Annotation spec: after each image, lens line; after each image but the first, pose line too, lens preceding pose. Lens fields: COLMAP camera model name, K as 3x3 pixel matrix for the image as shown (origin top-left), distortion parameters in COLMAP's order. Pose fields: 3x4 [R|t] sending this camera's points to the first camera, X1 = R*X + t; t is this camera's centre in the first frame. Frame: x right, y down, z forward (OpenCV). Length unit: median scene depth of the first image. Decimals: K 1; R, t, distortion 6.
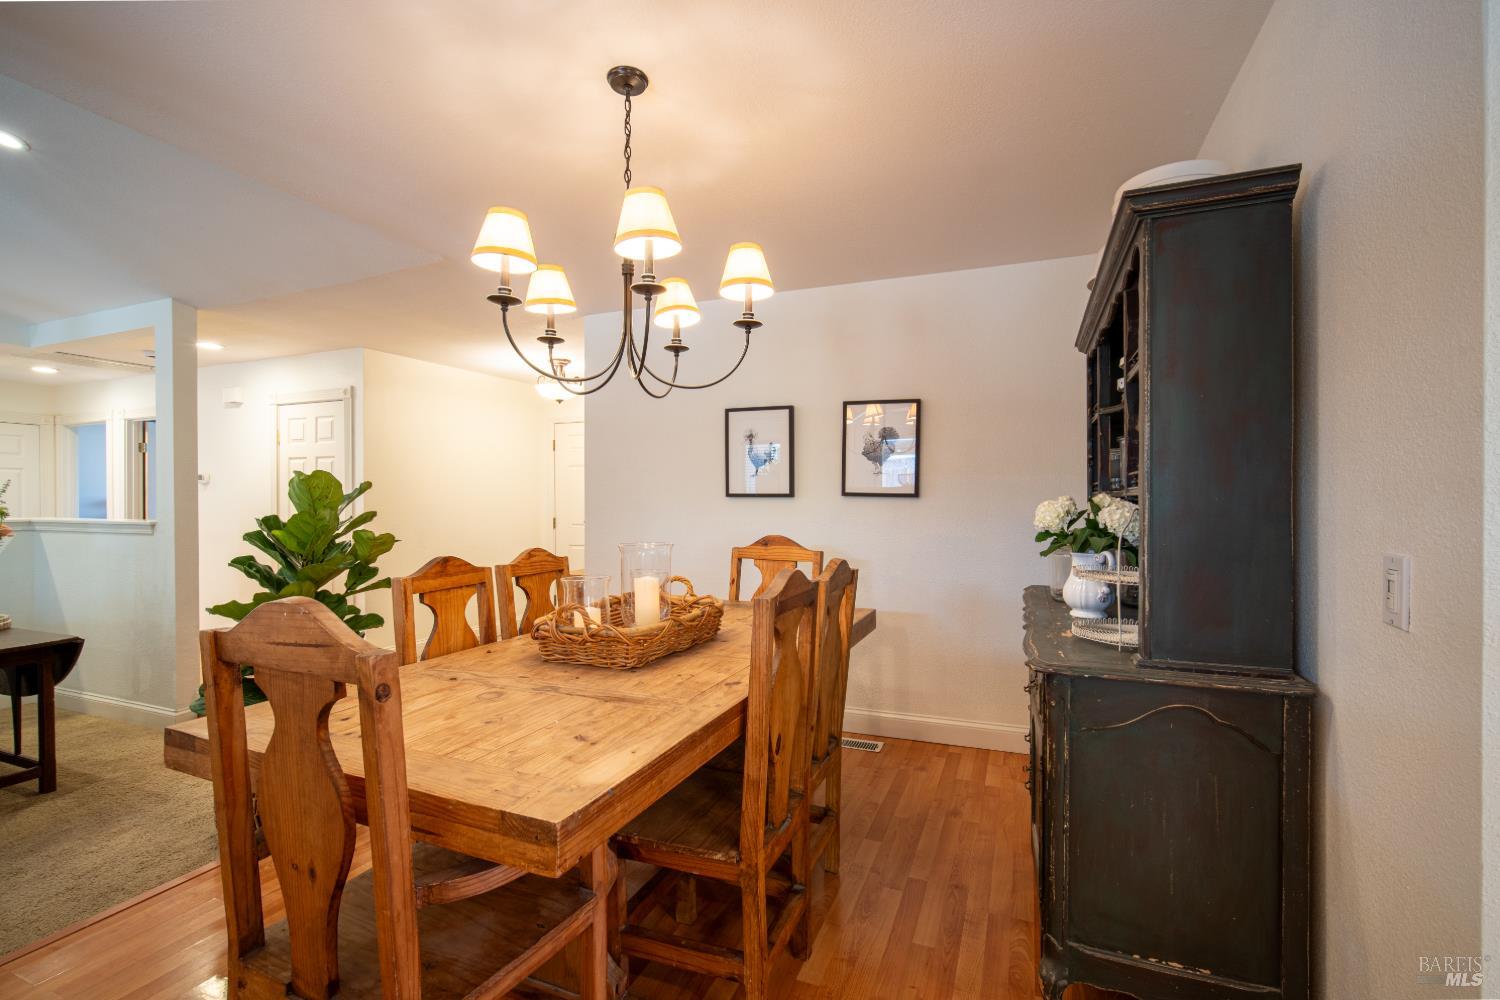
lens RADIAL K [[657.4, 0, 747.2], [0, 657.4, 499.3], [0, 0, 1]] dist [-0.011543, 0.003352]
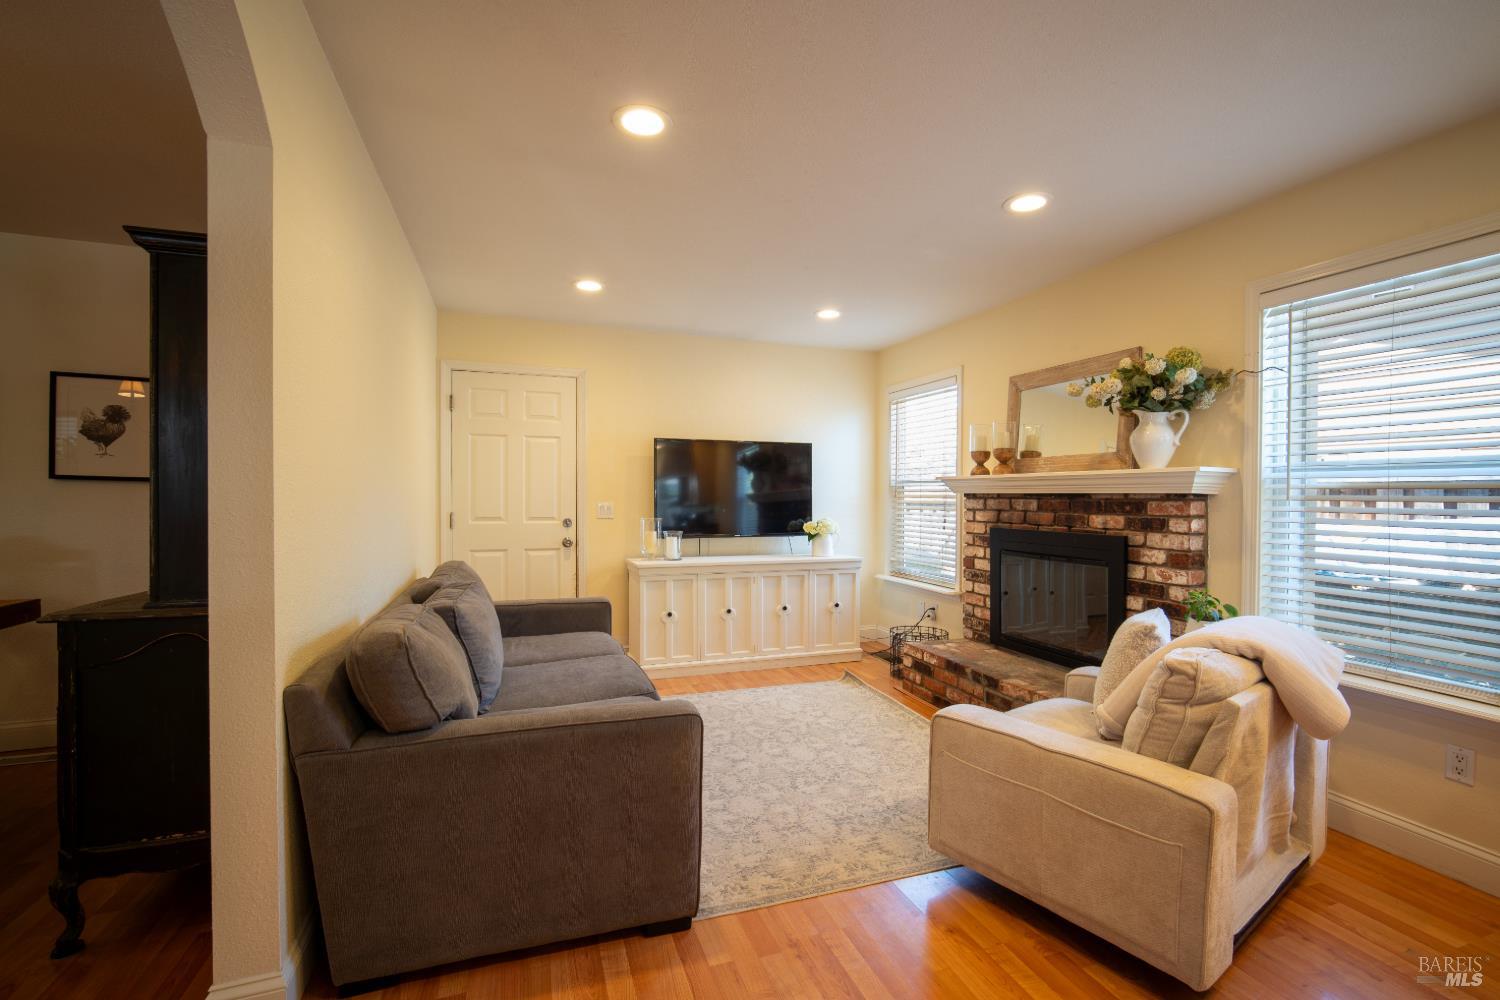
lens RADIAL K [[645.9, 0, 773.1], [0, 645.9, 503.6], [0, 0, 1]] dist [-0.006277, -0.000377]
pose [[0.729422, 0.001462, 0.684063, 0.268211], [-0.004370, 0.999987, 0.002523, 0.022437], [-0.684050, -0.004830, 0.729419, -0.294817]]
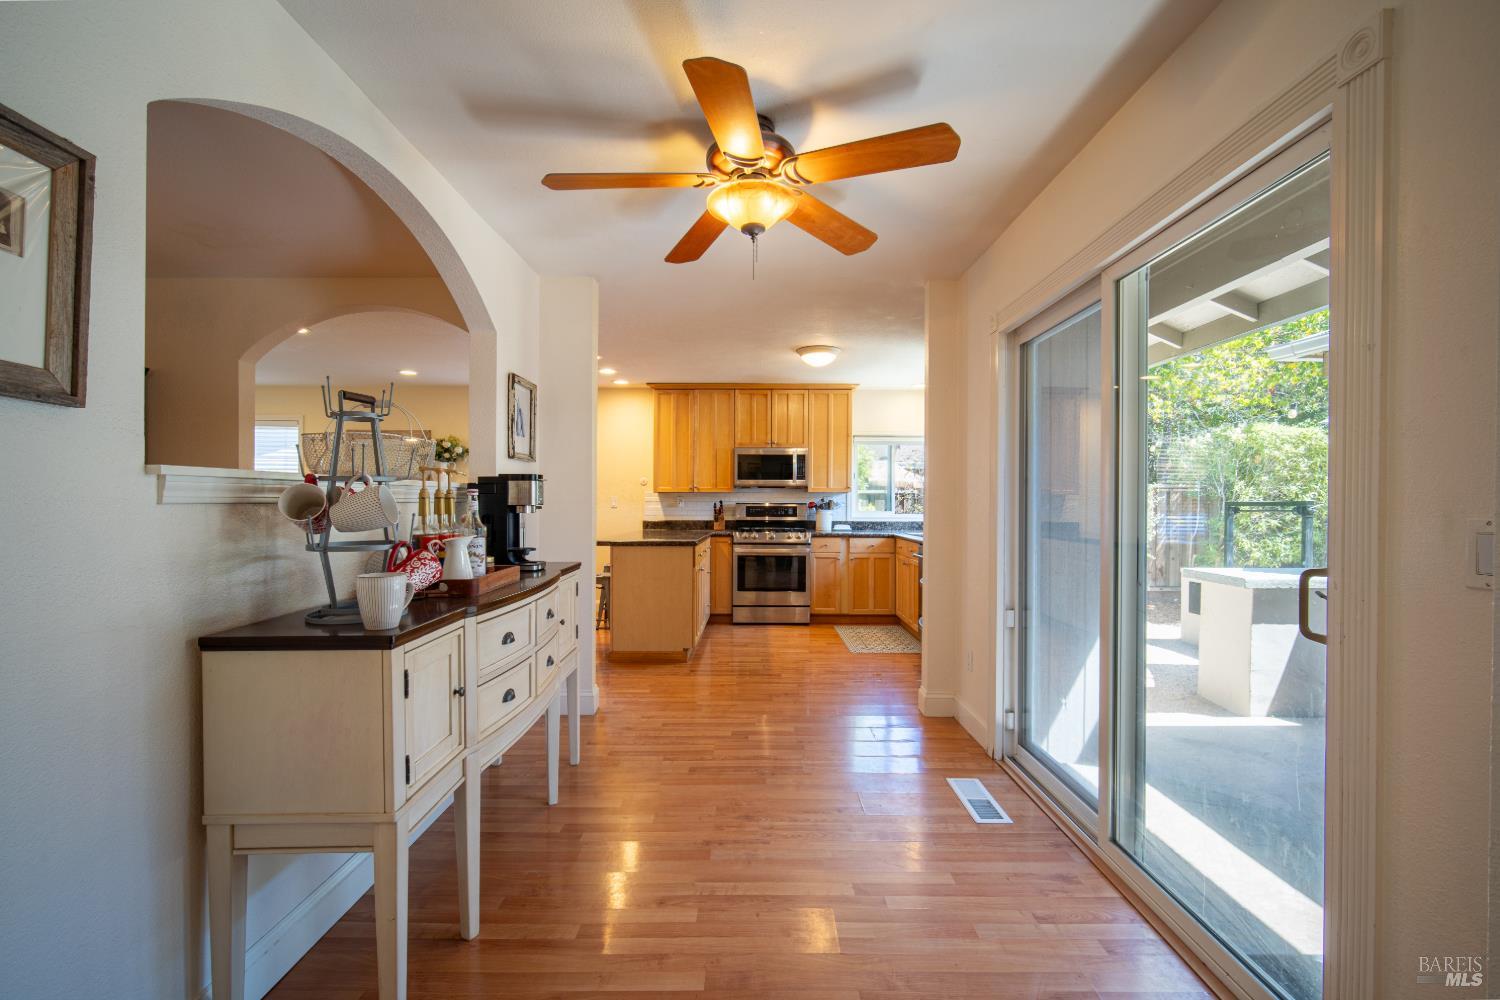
lens RADIAL K [[657.4, 0, 748.8], [0, 657.4, 507.9], [0, 0, 1]] dist [-0.011543, 0.003352]
pose [[-0.381949, -0.008503, 0.924144, -1.012274], [0.001569, 0.999950, 0.009849, 0.025678], [-0.924182, 0.005211, -0.381916, -0.122341]]
